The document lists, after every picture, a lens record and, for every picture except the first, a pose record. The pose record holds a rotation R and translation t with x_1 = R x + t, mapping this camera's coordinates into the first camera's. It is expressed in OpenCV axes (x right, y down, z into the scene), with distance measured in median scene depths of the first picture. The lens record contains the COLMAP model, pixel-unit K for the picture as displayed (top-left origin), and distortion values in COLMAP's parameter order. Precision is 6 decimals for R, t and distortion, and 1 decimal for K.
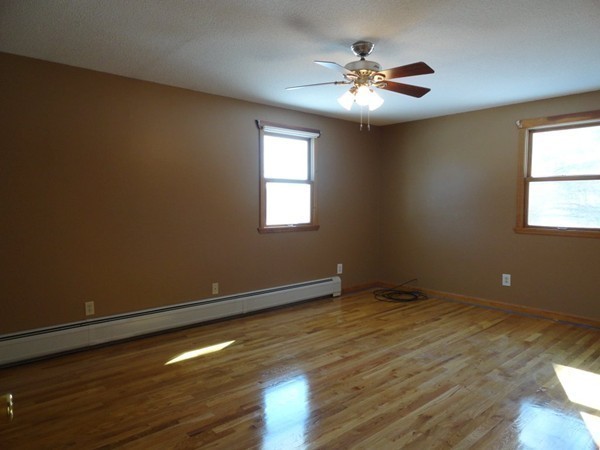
lens RADIAL K [[414.8, 0, 300.0], [0, 414.8, 225.0], [0, 0, 1]] dist [-0.003109, 0.006279]
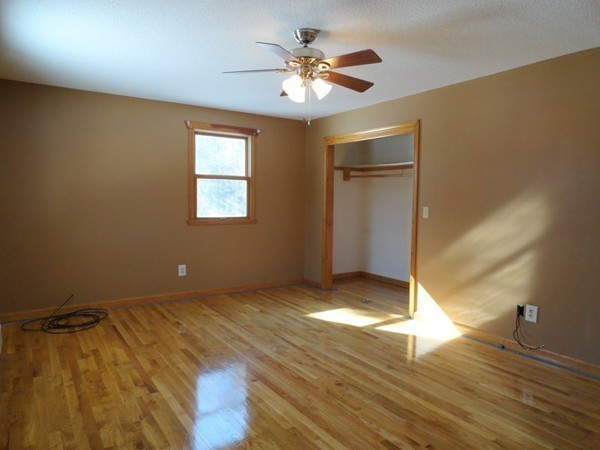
lens RADIAL K [[414.8, 0, 300.0], [0, 414.8, 225.0], [0, 0, 1]] dist [-0.003109, 0.006279]
pose [[0.142787, -0.067020, 0.987482, -0.652358], [0.044357, 0.997136, 0.061261, -0.045294], [-0.988759, 0.035055, 0.145351, 0.719372]]
